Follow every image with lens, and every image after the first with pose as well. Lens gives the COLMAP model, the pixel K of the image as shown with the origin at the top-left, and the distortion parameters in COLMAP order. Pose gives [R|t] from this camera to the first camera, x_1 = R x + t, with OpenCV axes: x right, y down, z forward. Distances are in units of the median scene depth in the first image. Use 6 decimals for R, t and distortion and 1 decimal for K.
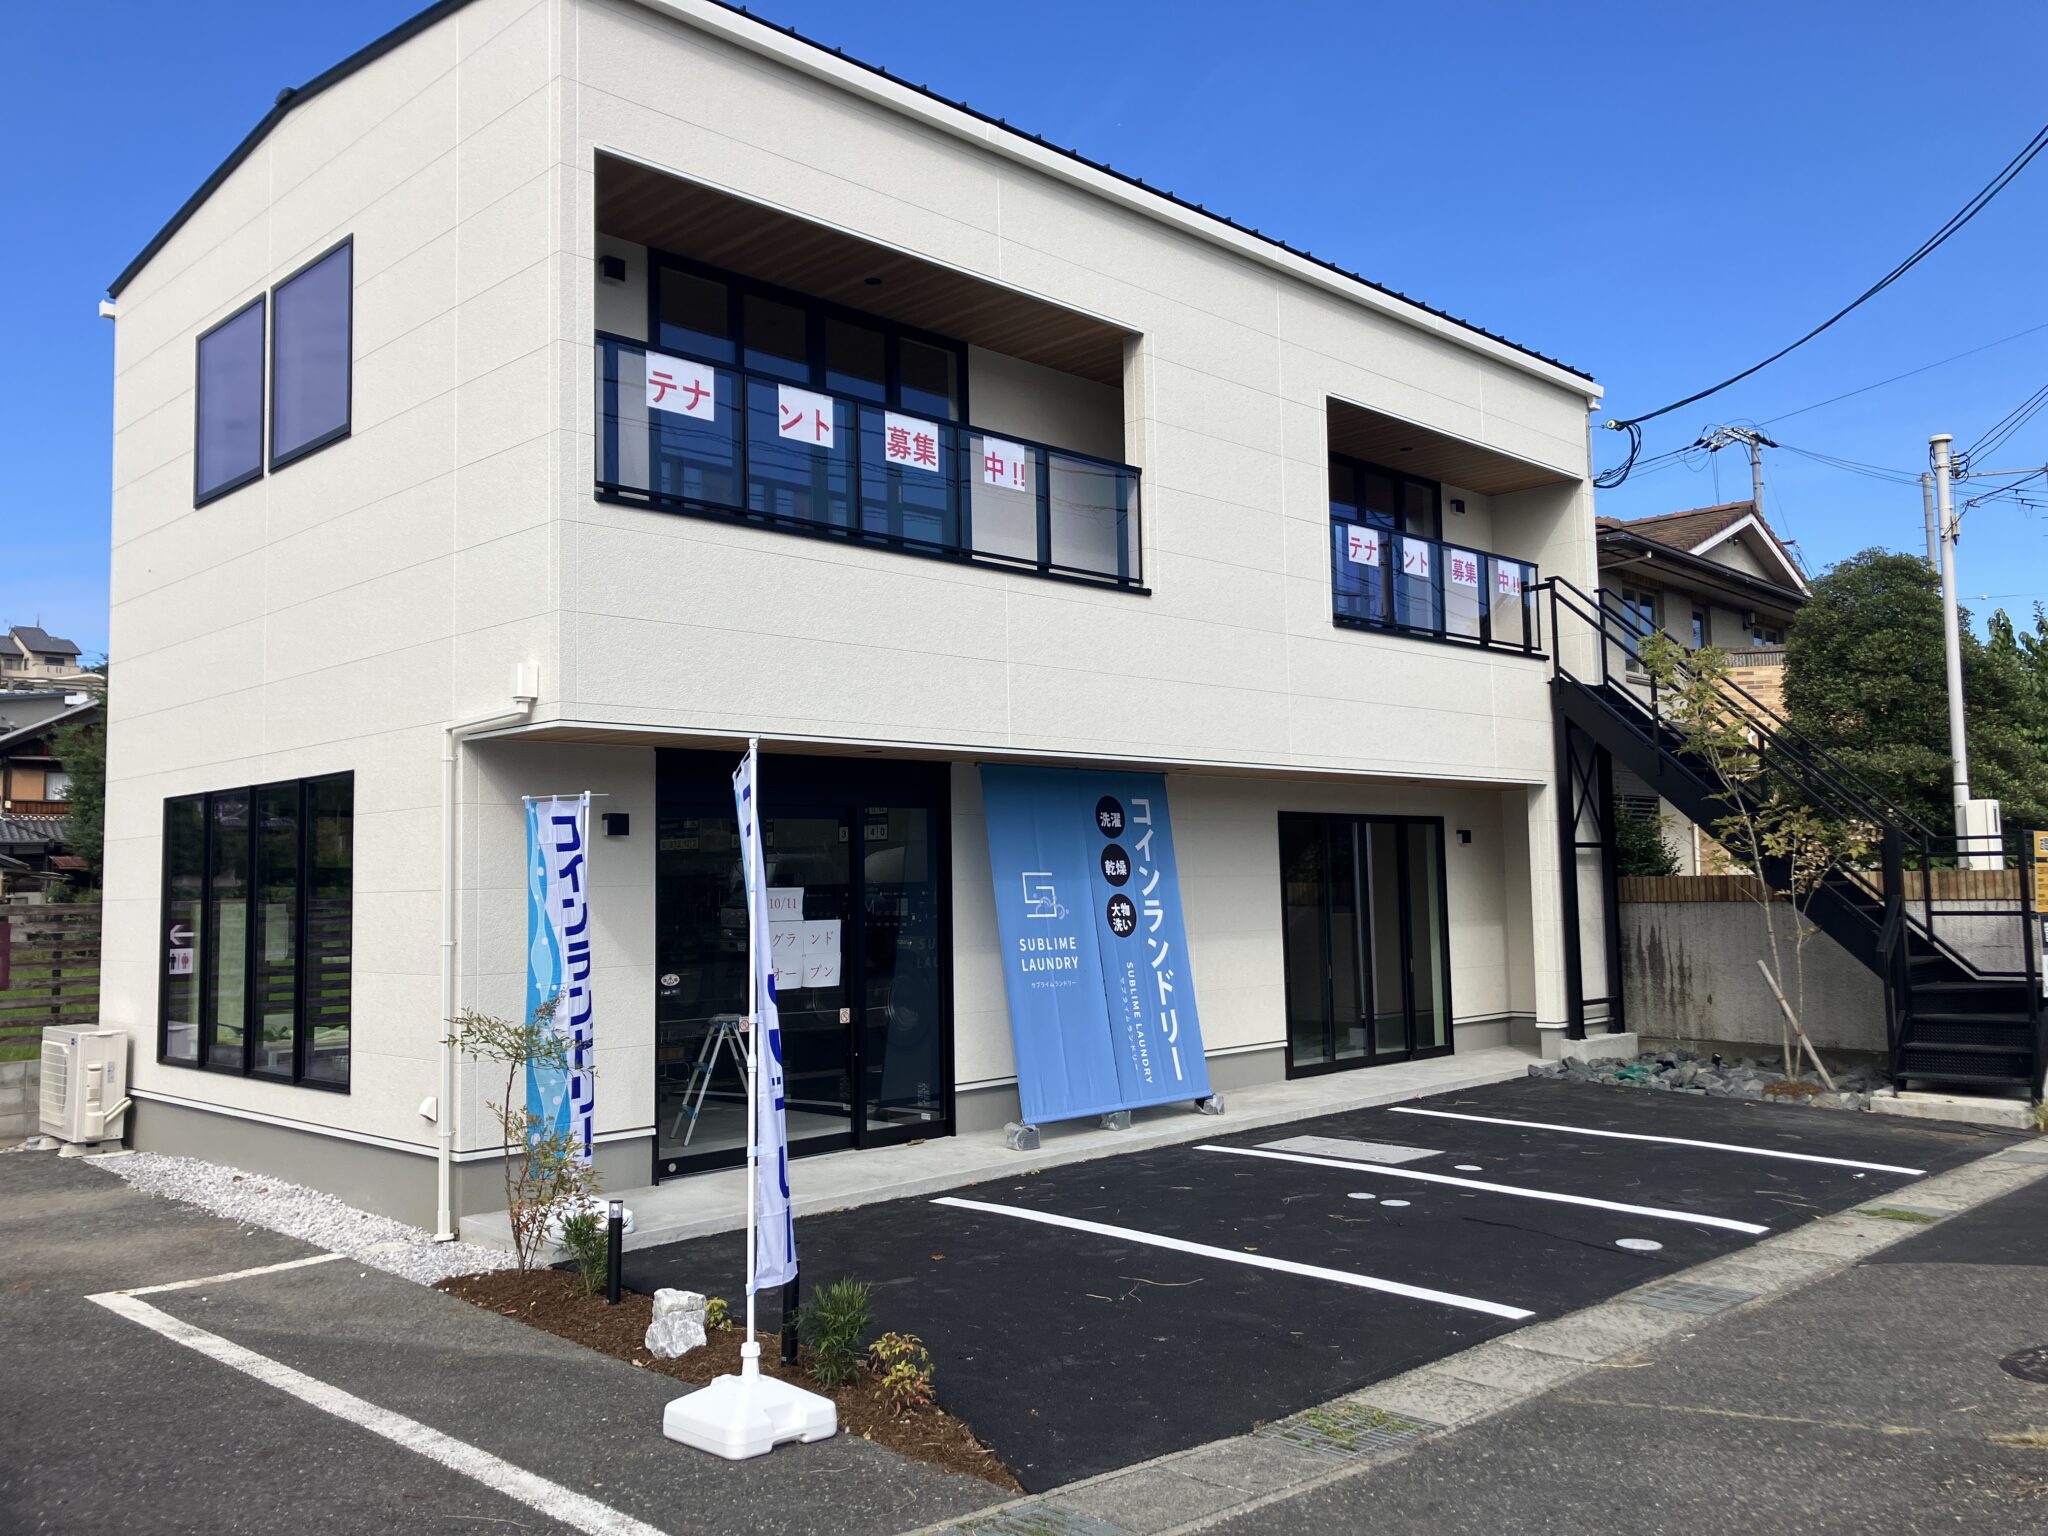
lens RADIAL K [[1682.1, 0, 1009.9], [0, 1682.1, 759.6], [0, 0, 1]] dist [0.030223, -0.033241]
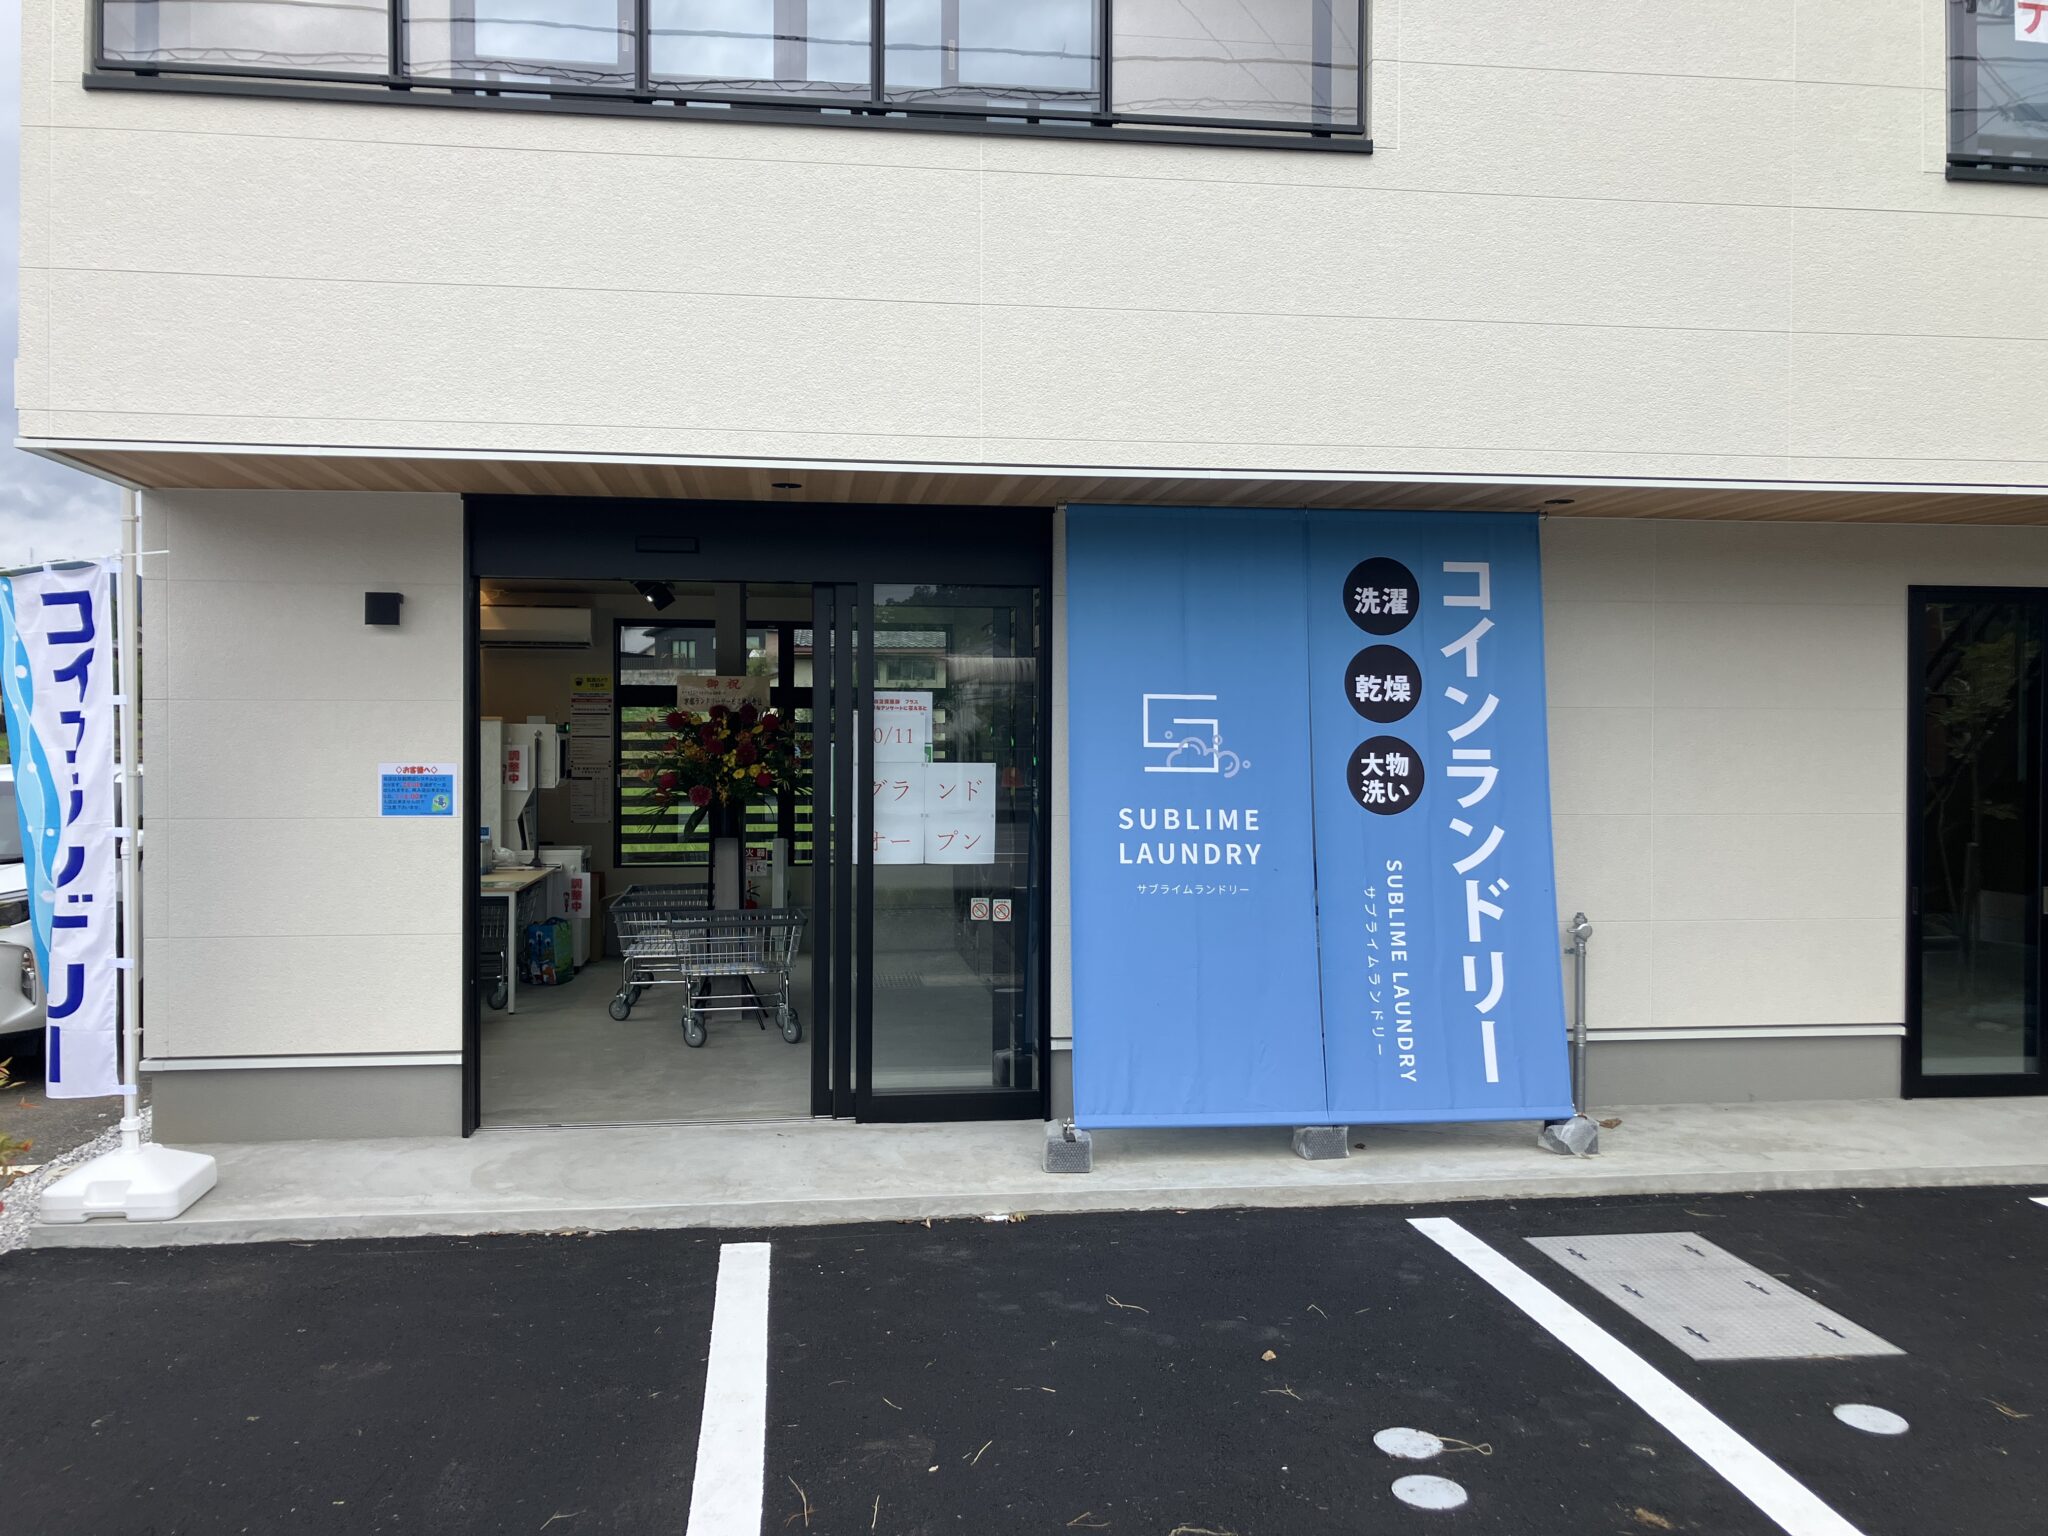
lens RADIAL K [[1682.1, 0, 1026.1], [0, 1682.1, 785.0], [0, 0, 1]] dist [0.030223, -0.033241]
pose [[0.787788, 0.043094, -0.614437, 0.311994], [0.026550, 0.994247, 0.103773, 0.035618], [0.615374, -0.098065, 0.782112, 0.496197]]
